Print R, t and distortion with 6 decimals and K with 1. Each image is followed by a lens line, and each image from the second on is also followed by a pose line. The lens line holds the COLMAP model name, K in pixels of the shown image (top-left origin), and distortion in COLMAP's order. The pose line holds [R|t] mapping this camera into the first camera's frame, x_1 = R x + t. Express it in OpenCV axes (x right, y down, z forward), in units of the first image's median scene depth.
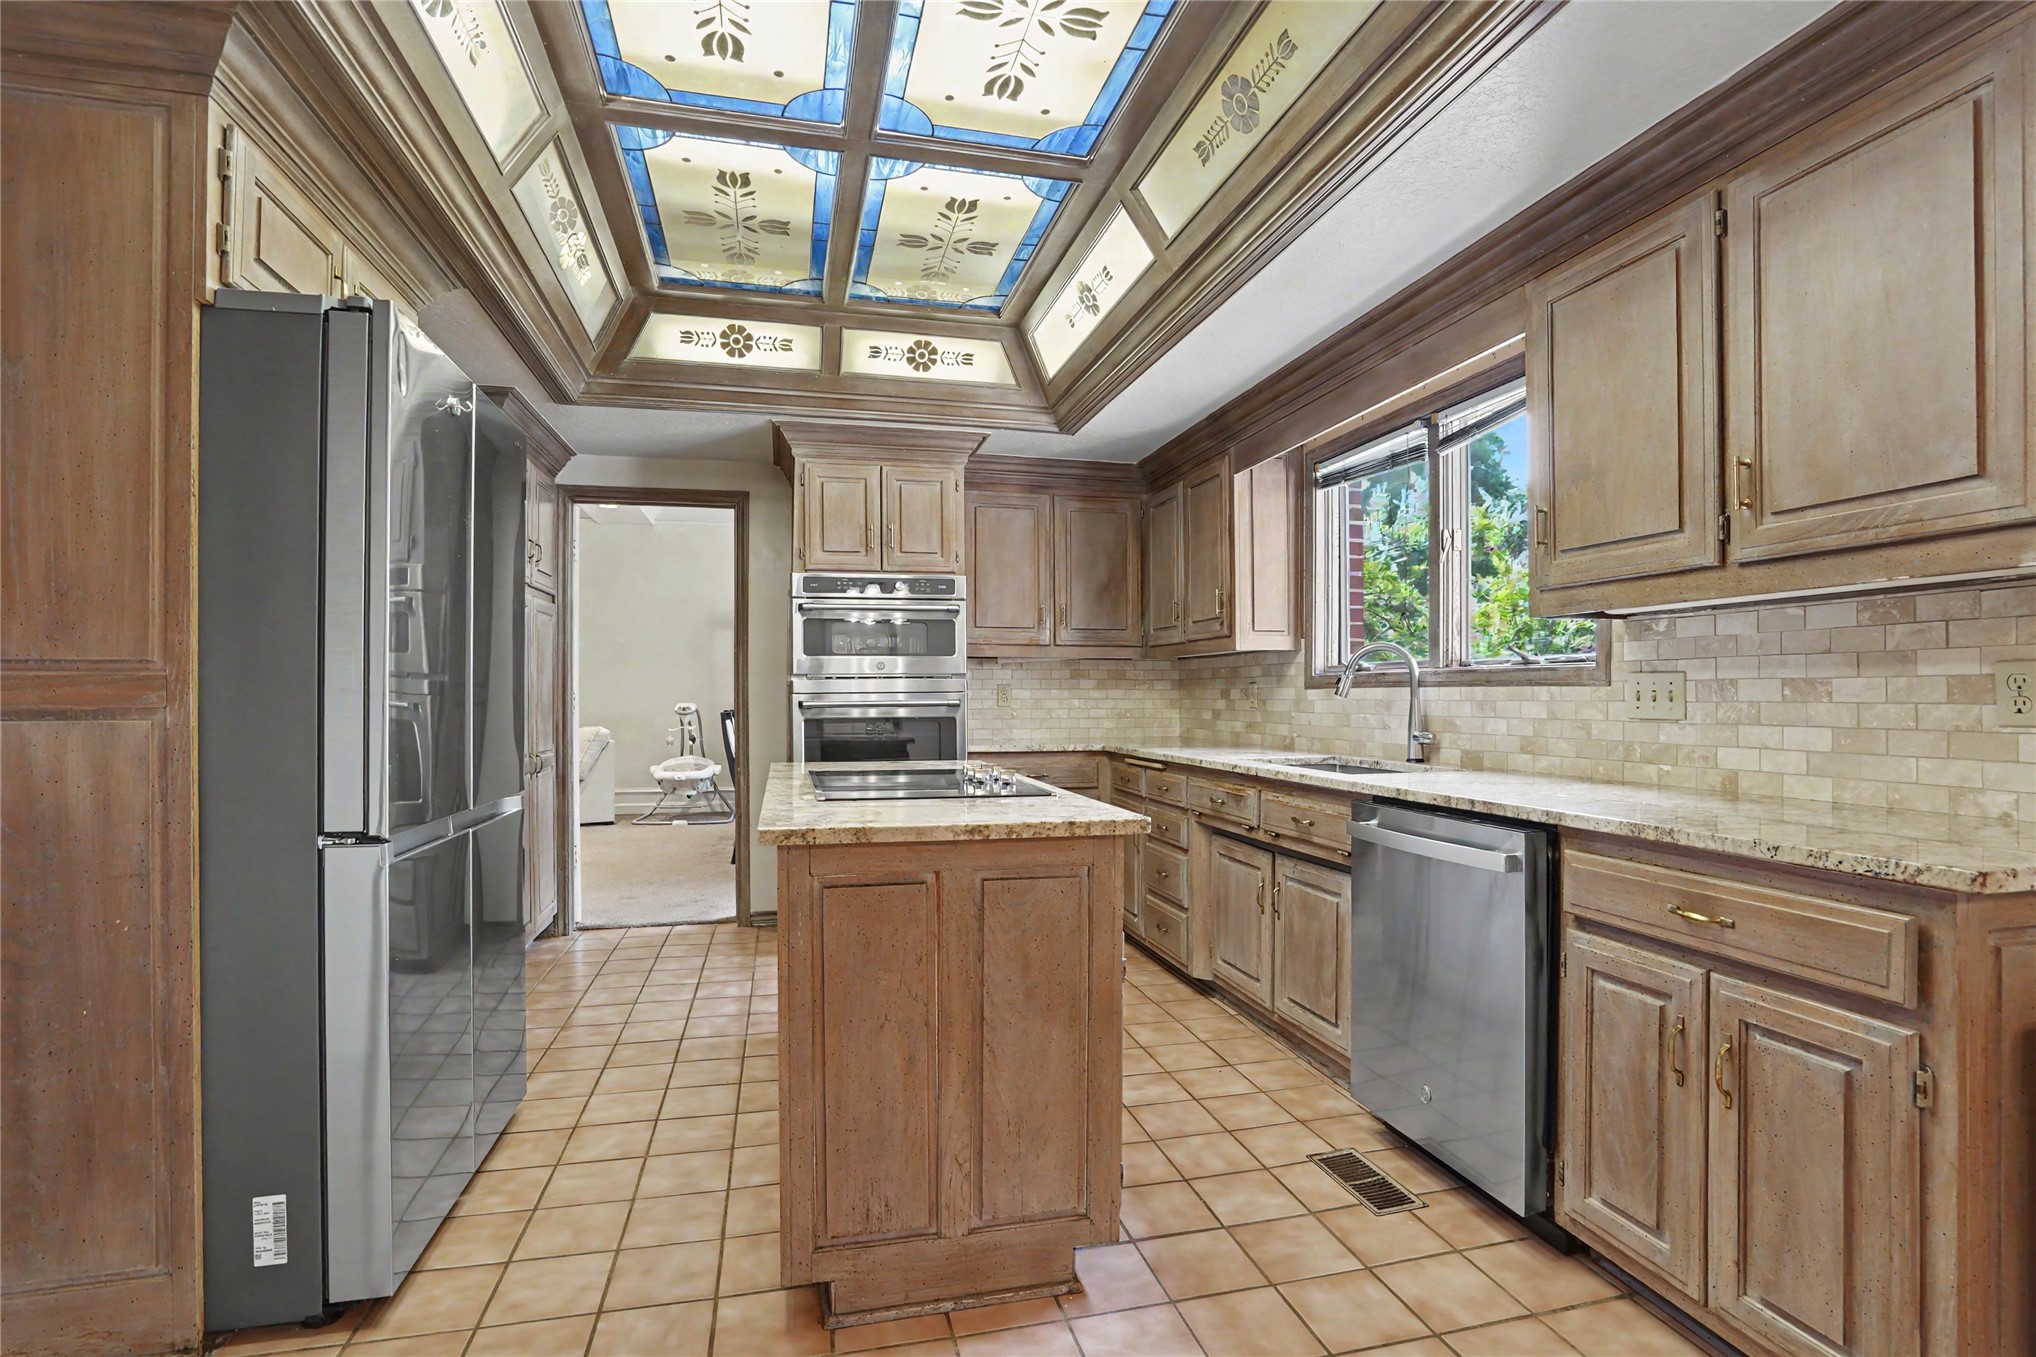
lens RADIAL K [[965.0, 0, 1020.0], [0, 965.0, 689.9], [0, 0, 1]] dist [-0.060290, 0.023781]
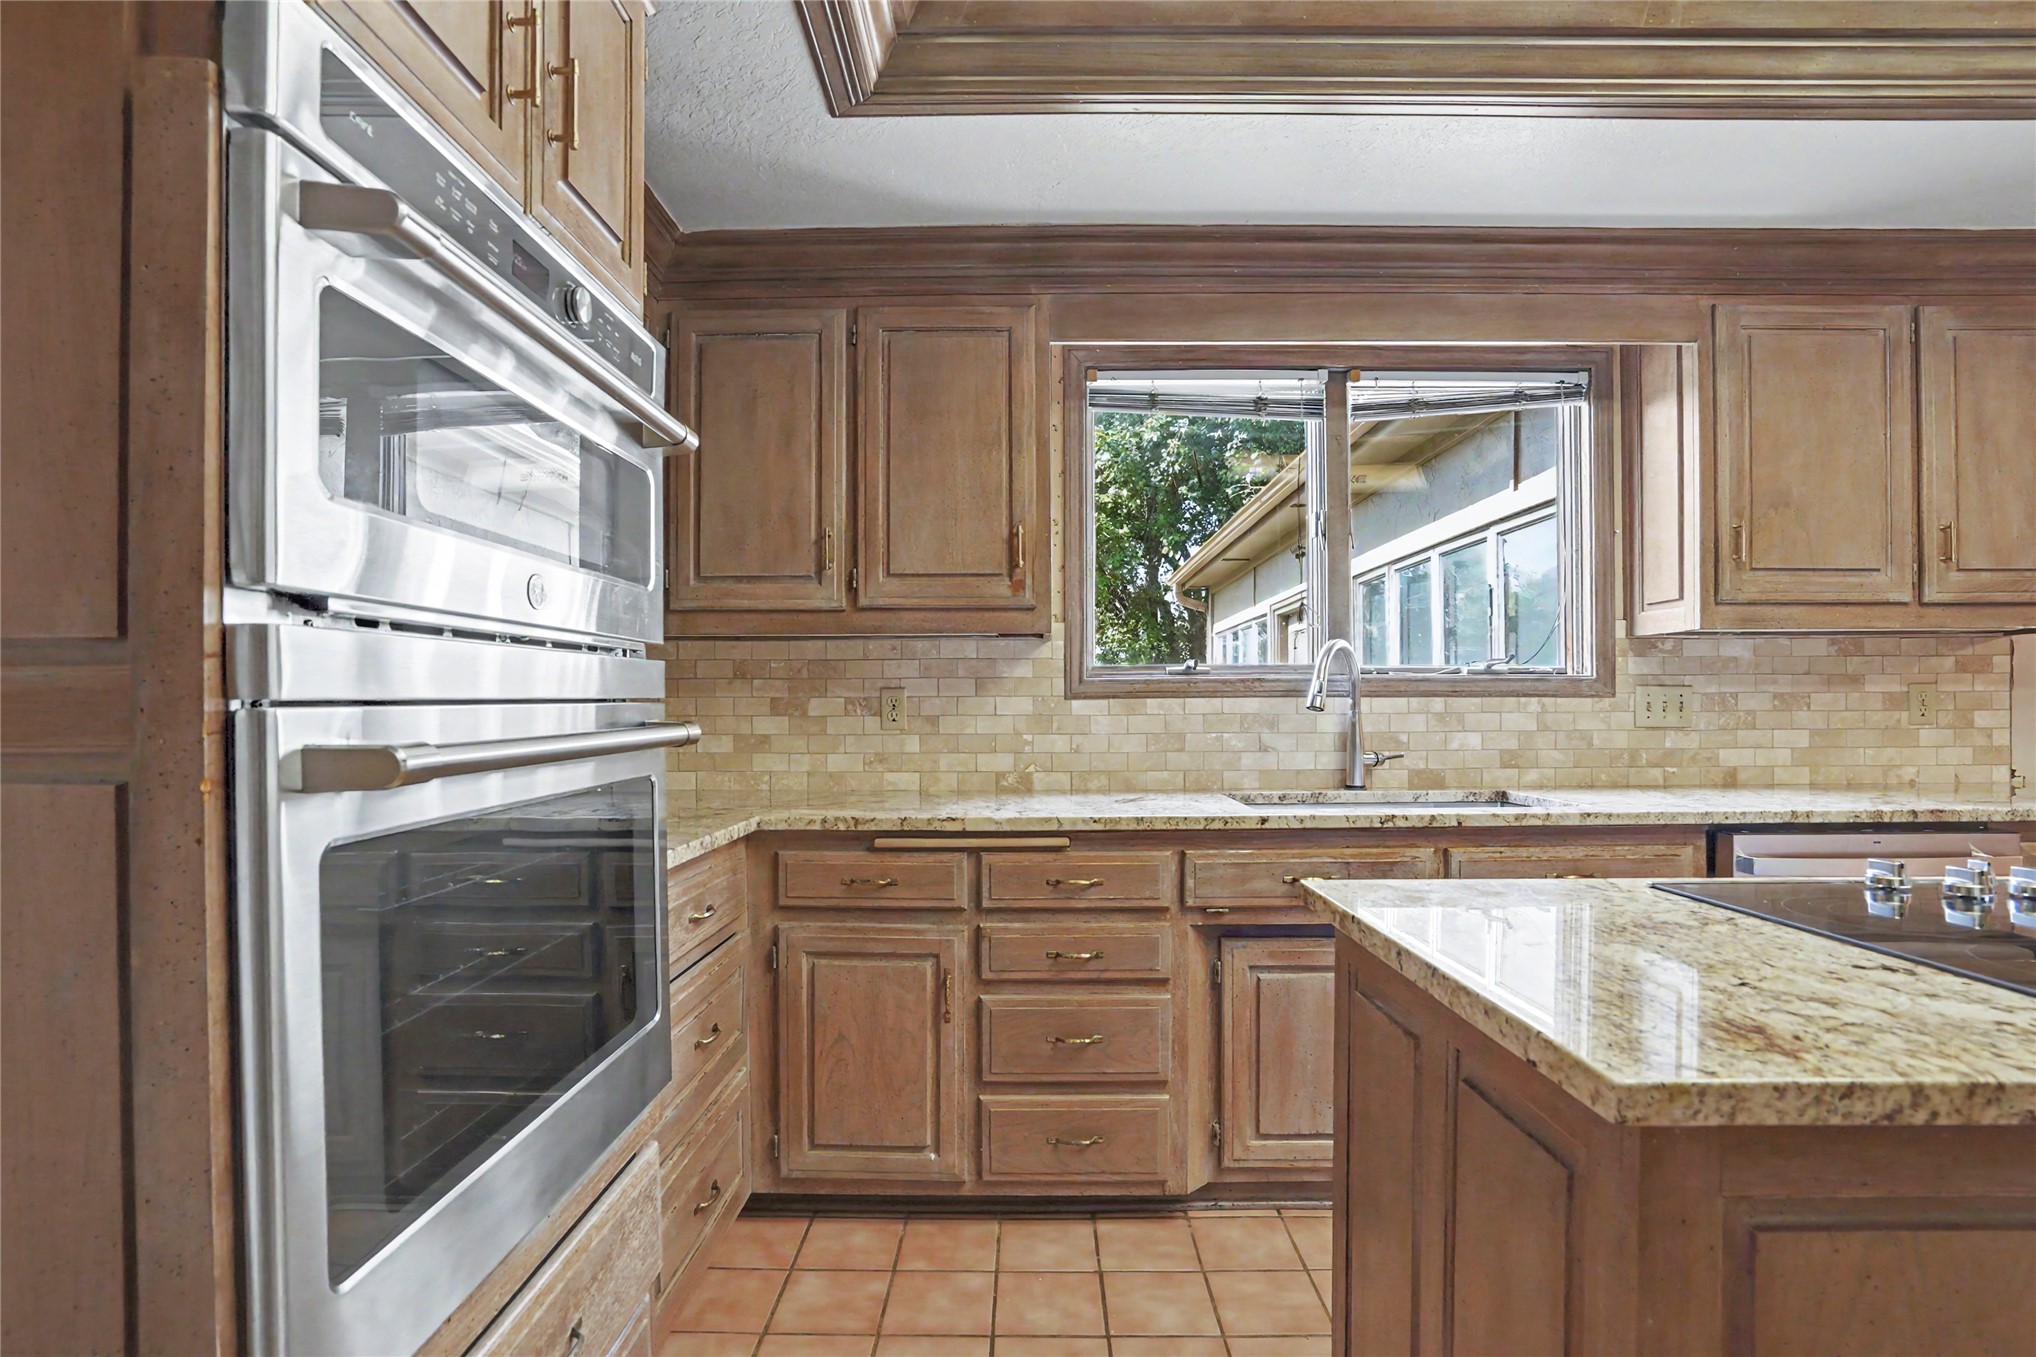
lens RADIAL K [[995.5, 0, 1016.3], [0, 995.5, 701.0], [0, 0, 1]] dist [-0.064179, 0.030444]
pose [[0.246528, 0.005790, 0.969118, -0.678667], [-0.001840, 0.999983, -0.005507, 0.007939], [-0.969134, -0.000426, 0.246534, 1.547031]]
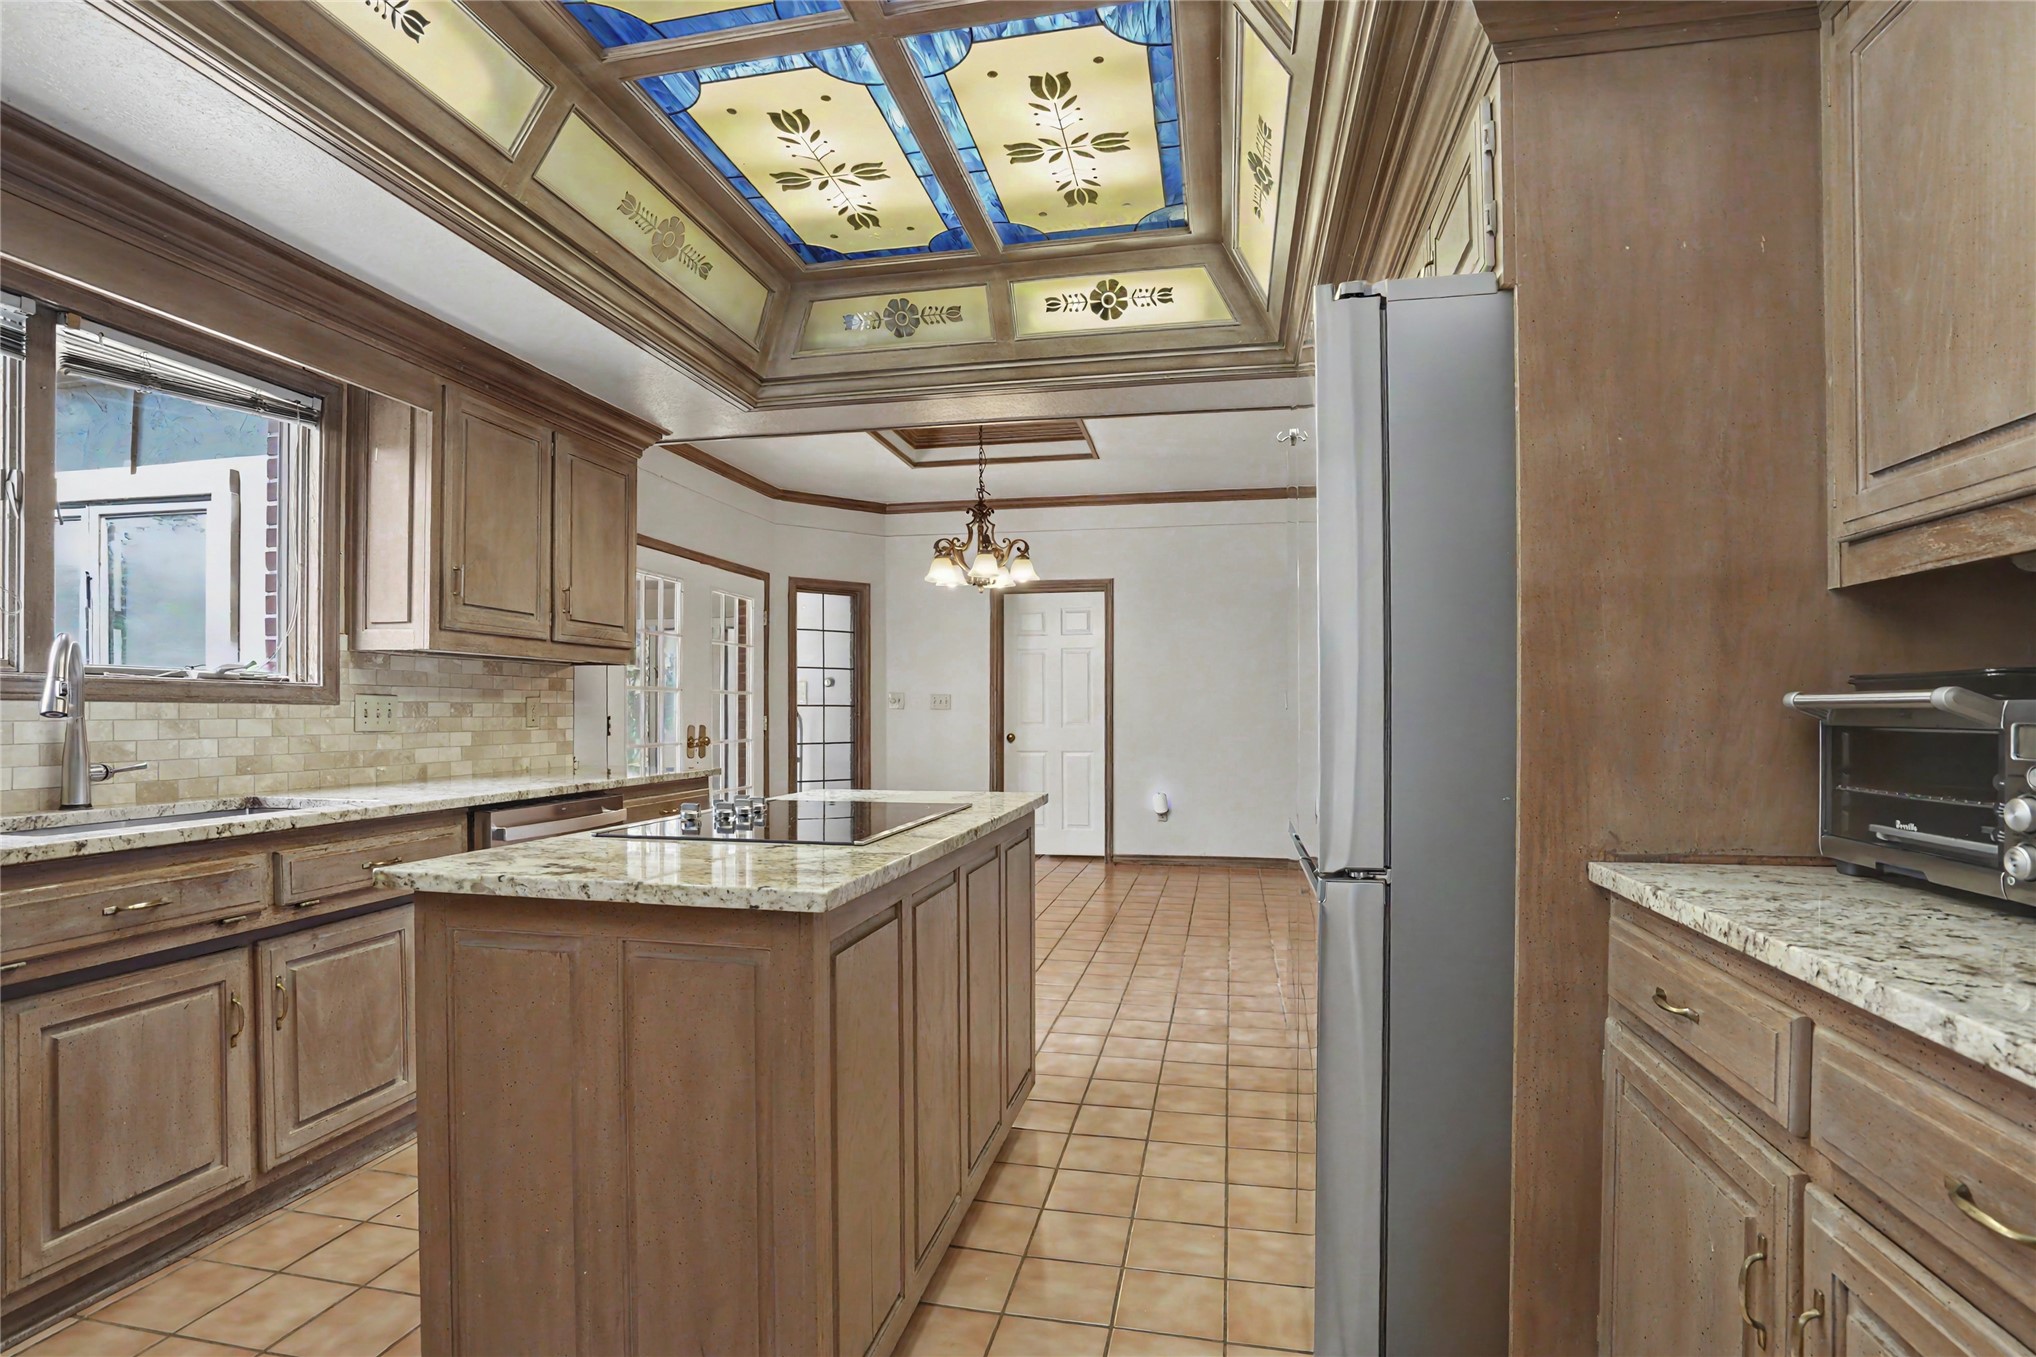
lens RADIAL K [[995.5, 0, 1016.3], [0, 995.5, 701.0], [0, 0, 1]] dist [-0.064179, 0.030444]
pose [[-0.902041, 0.006059, 0.431608, -0.723096], [-0.001237, 0.999861, -0.016623, 0.011160], [-0.431649, -0.015528, -0.901908, 1.924933]]
